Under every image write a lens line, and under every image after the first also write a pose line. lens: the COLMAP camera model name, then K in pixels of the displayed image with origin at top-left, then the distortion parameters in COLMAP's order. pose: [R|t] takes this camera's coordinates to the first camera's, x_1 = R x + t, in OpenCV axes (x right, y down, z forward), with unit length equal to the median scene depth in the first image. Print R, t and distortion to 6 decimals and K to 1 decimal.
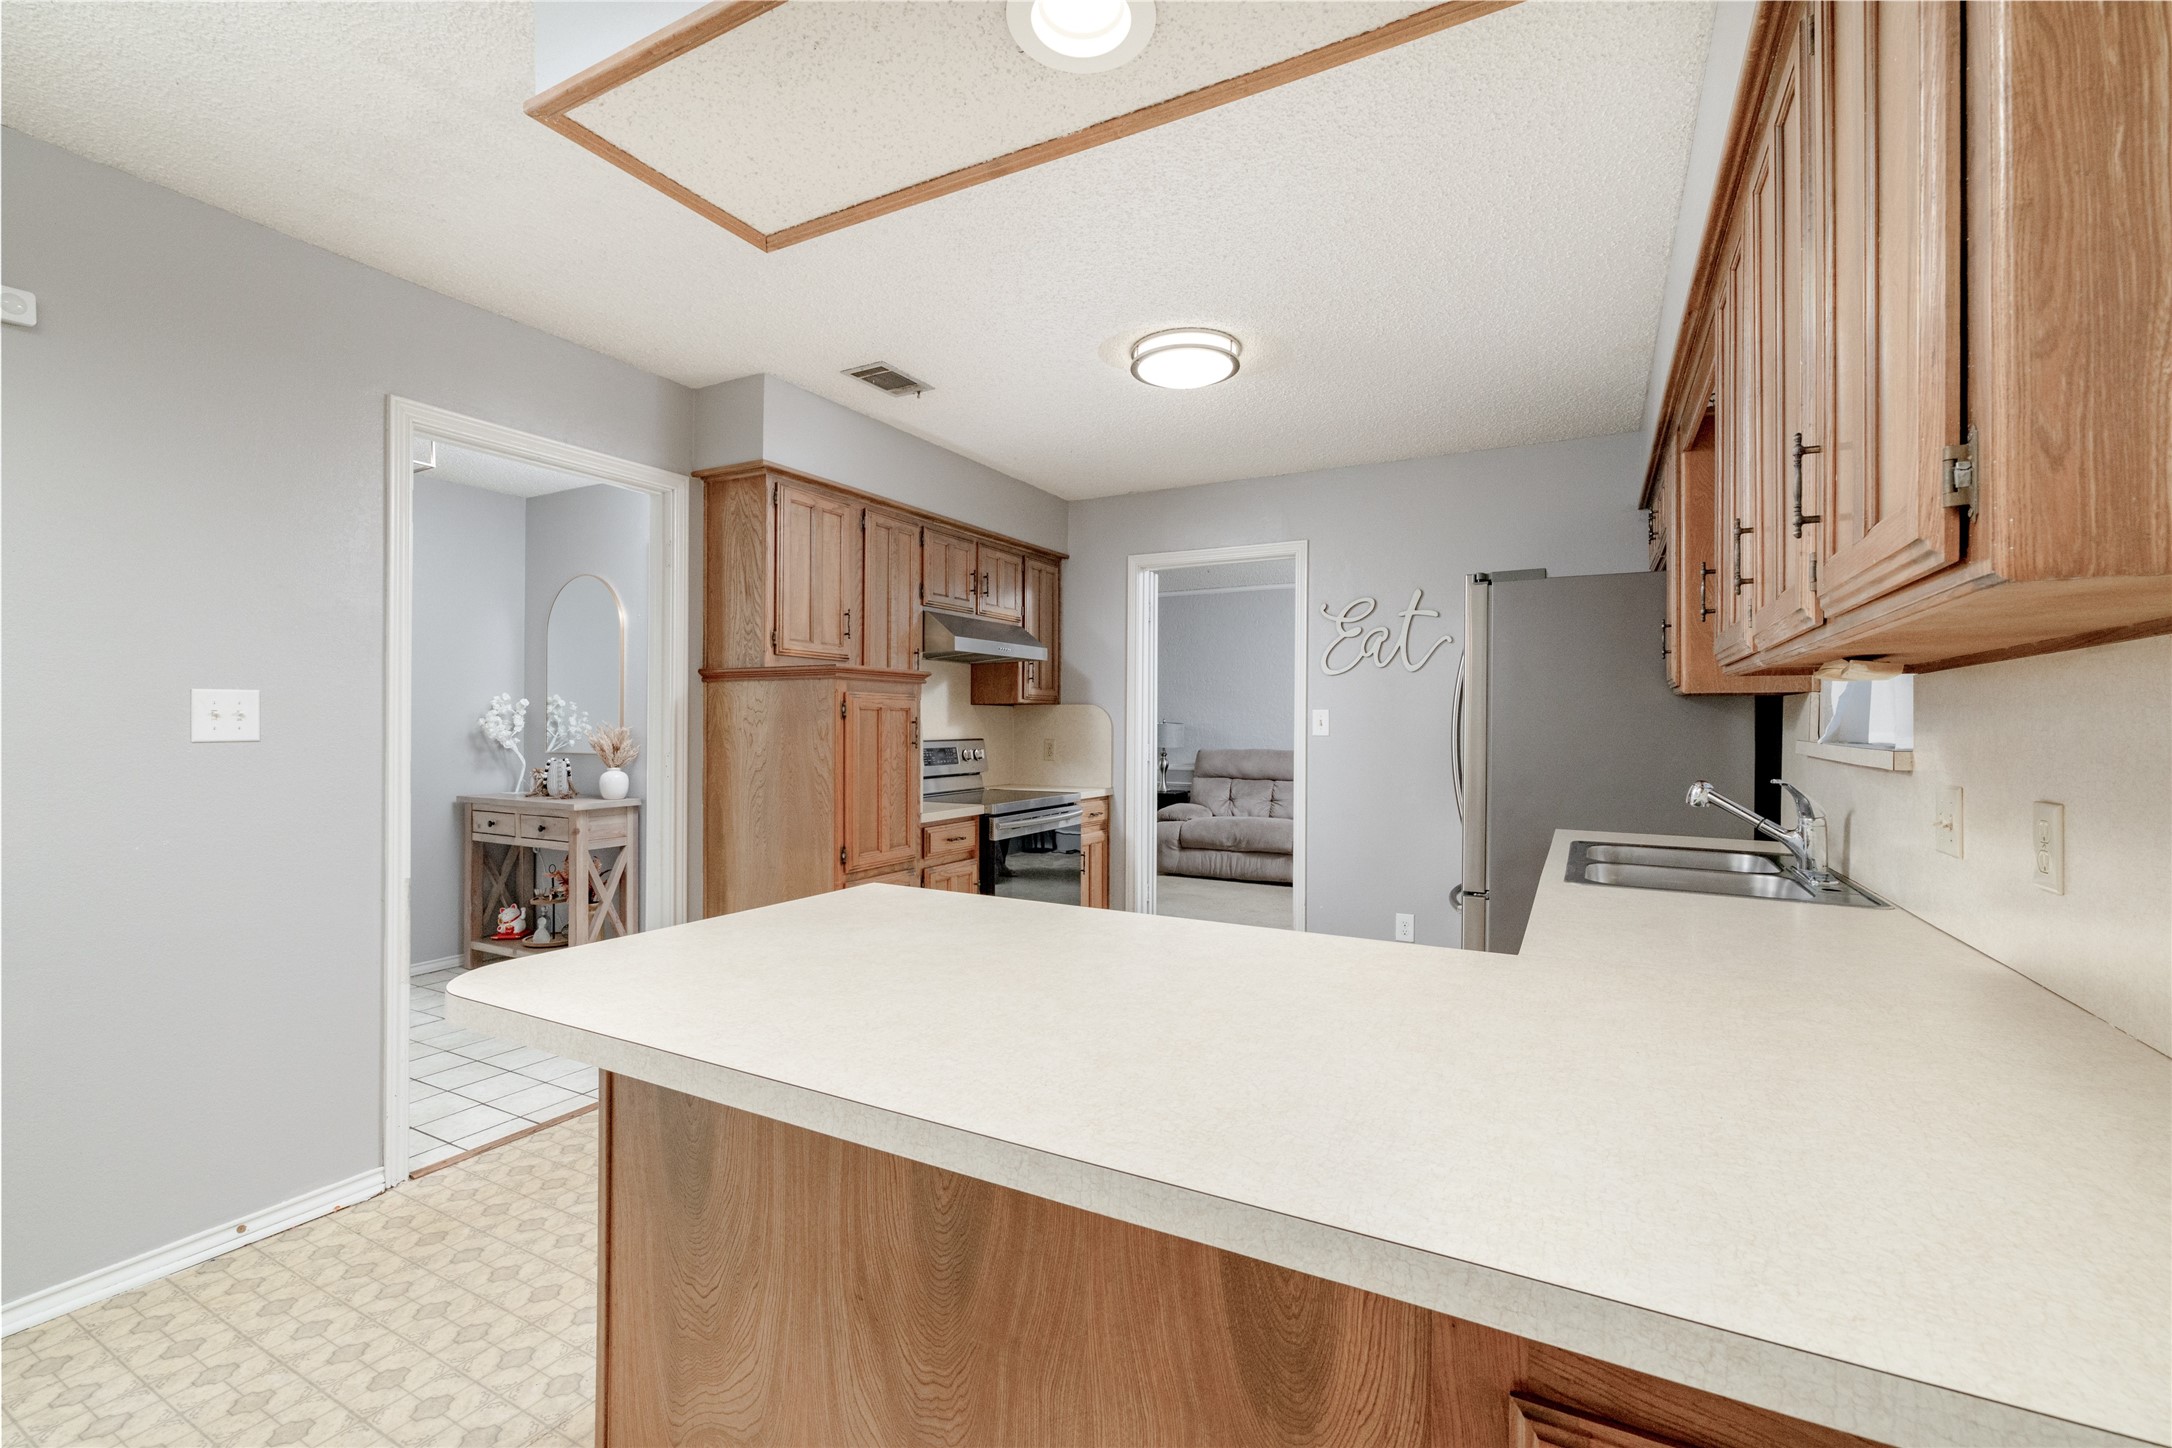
lens RADIAL K [[931.0, 0, 1081.3], [0, 931.0, 724.1], [0, 0, 1]] dist [-0.005271, 0.002349]
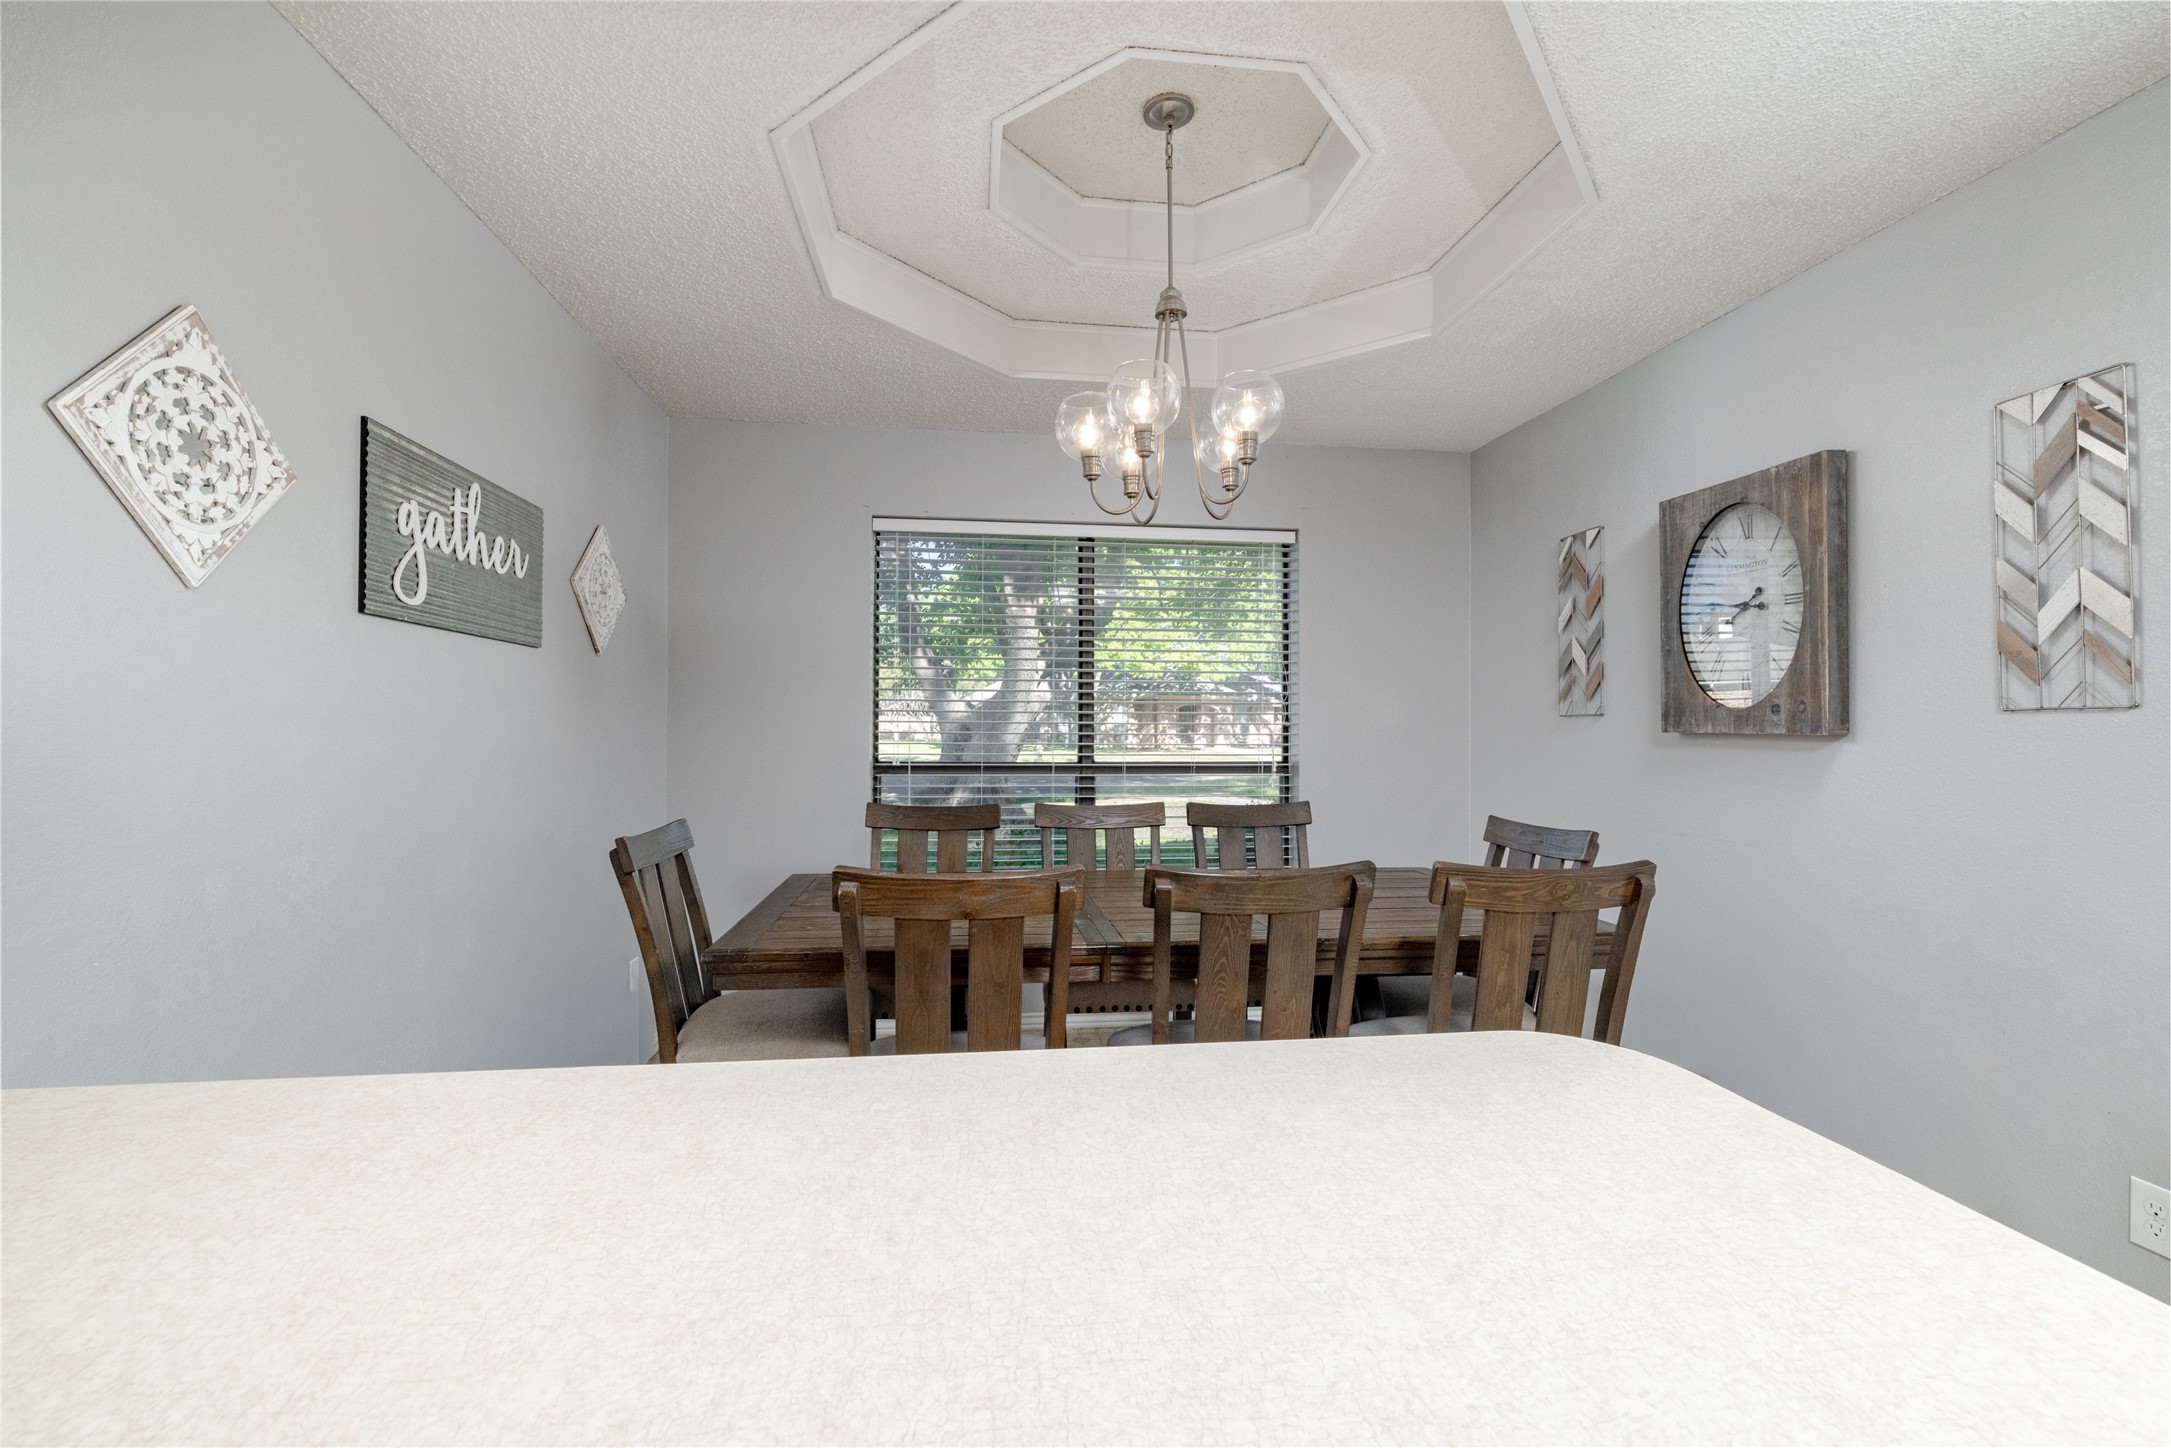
lens RADIAL K [[930.6, 0, 1075.3], [0, 930.6, 722.7], [0, 0, 1]] dist [-0.005271, 0.002349]
pose [[-0.817213, -0.010077, -0.576247, 0.059847], [-0.009351, 0.999947, -0.004225, 0.001556], [0.576260, 0.001935, -0.817264, 0.506625]]
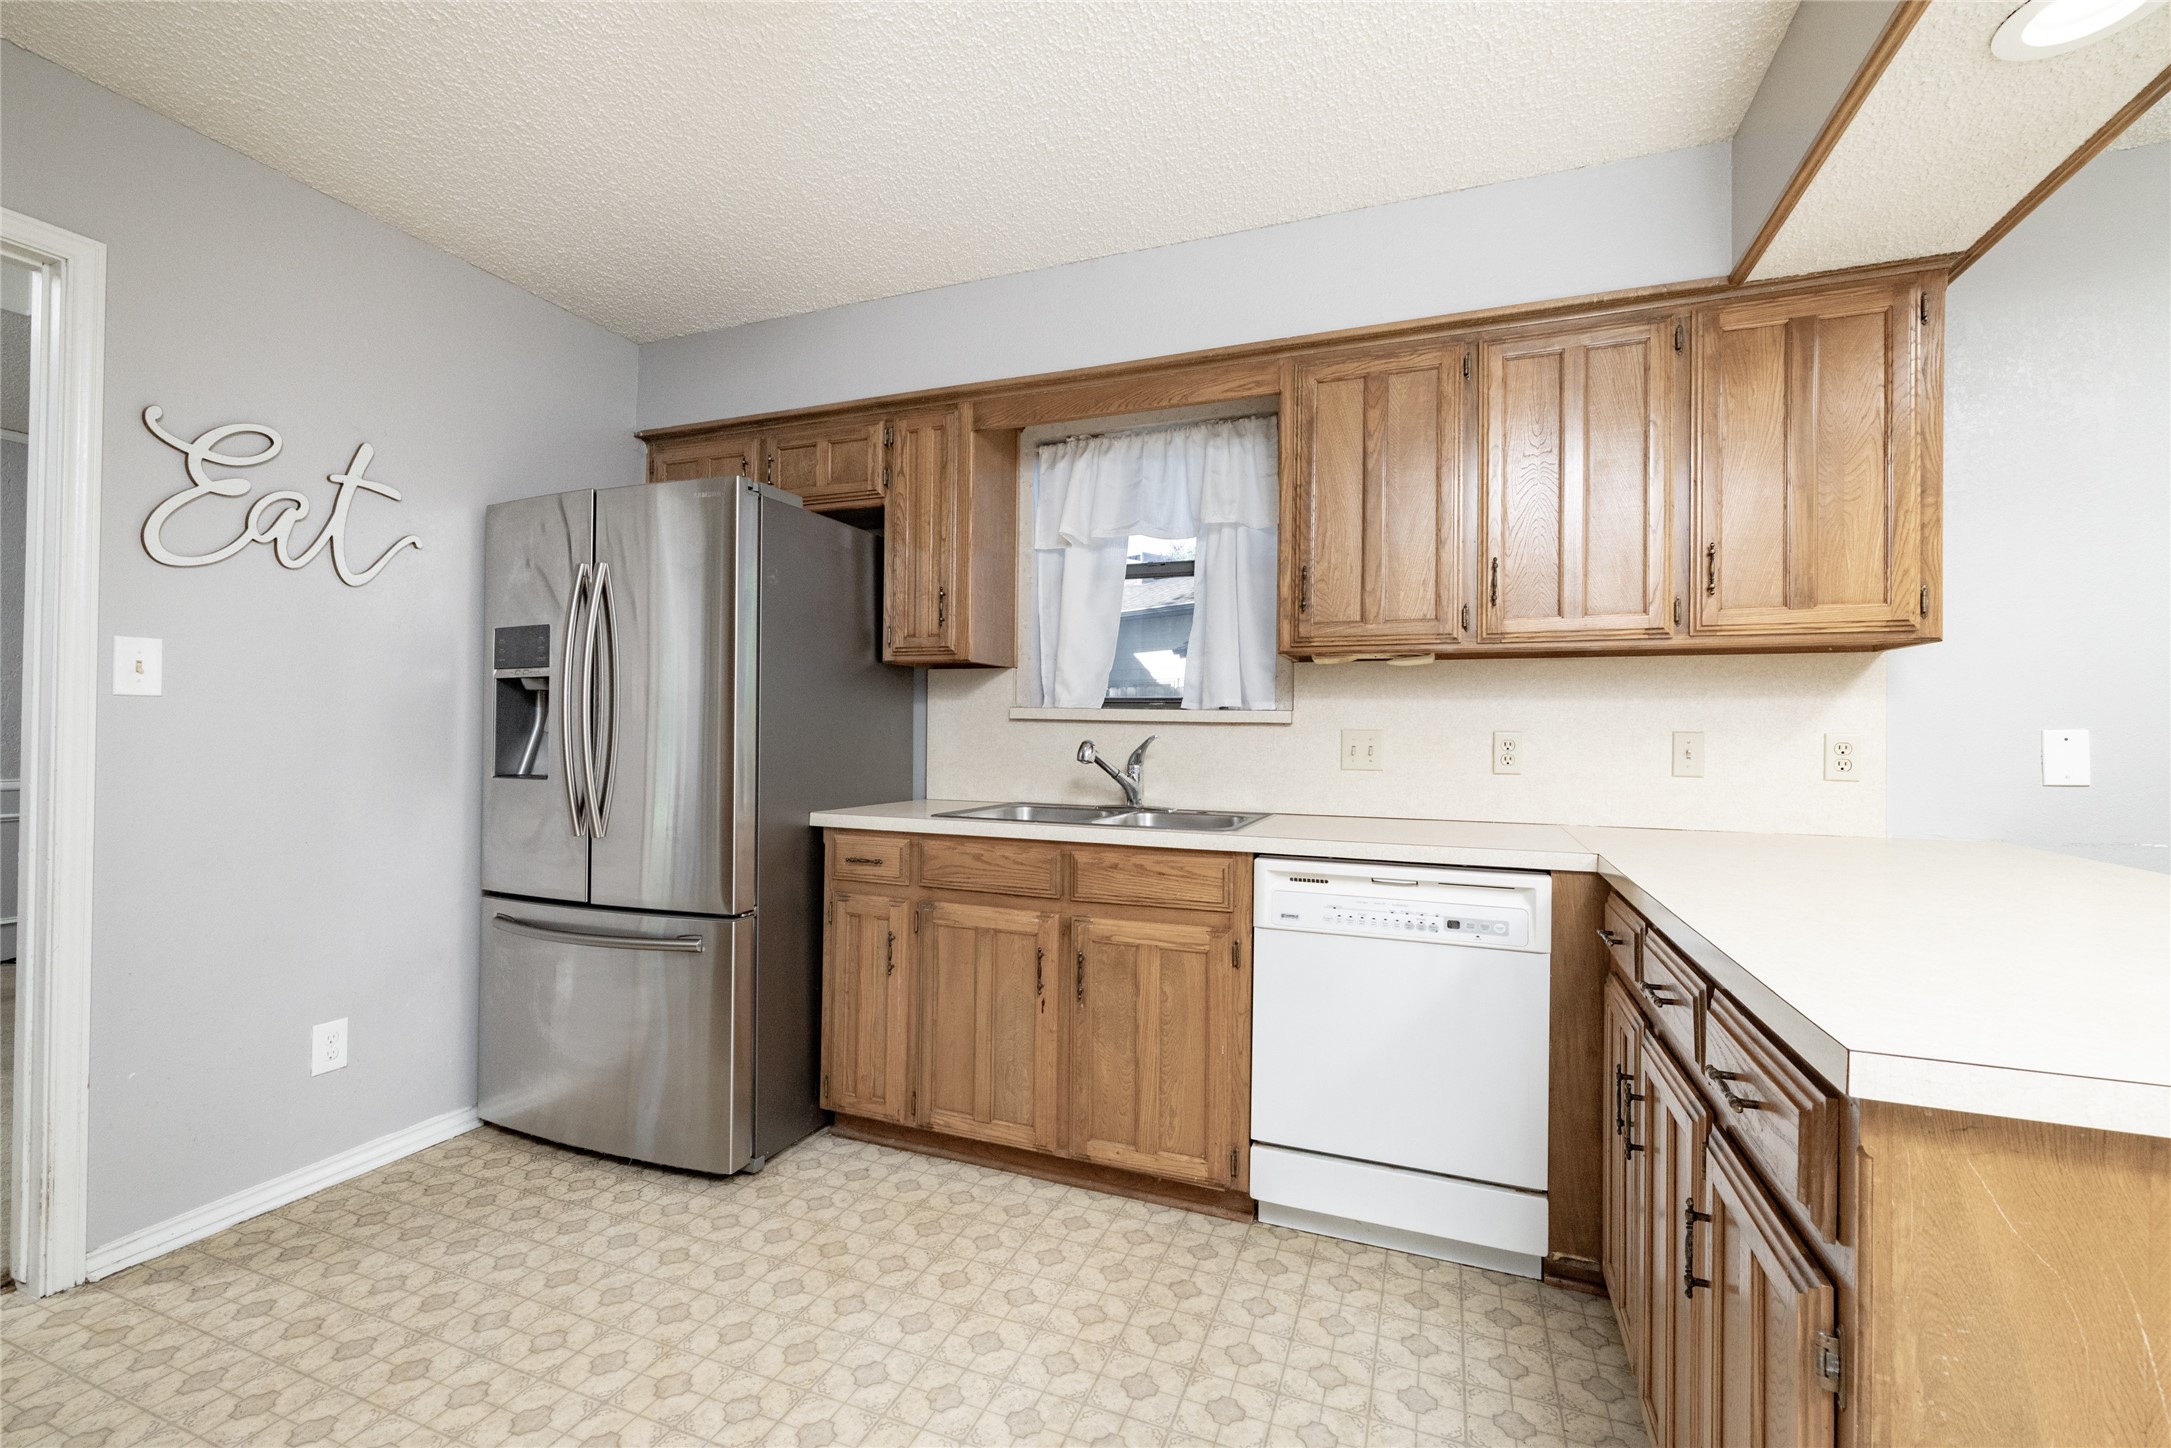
lens RADIAL K [[930.6, 0, 1081.7], [0, 930.6, 720.4], [0, 0, 1]] dist [-0.005271, 0.002349]
pose [[-0.122405, 0.001695, 0.992479, -0.318675], [-0.010081, 0.999945, -0.002951, 0.027680], [-0.992429, -0.010366, -0.122381, 0.789527]]
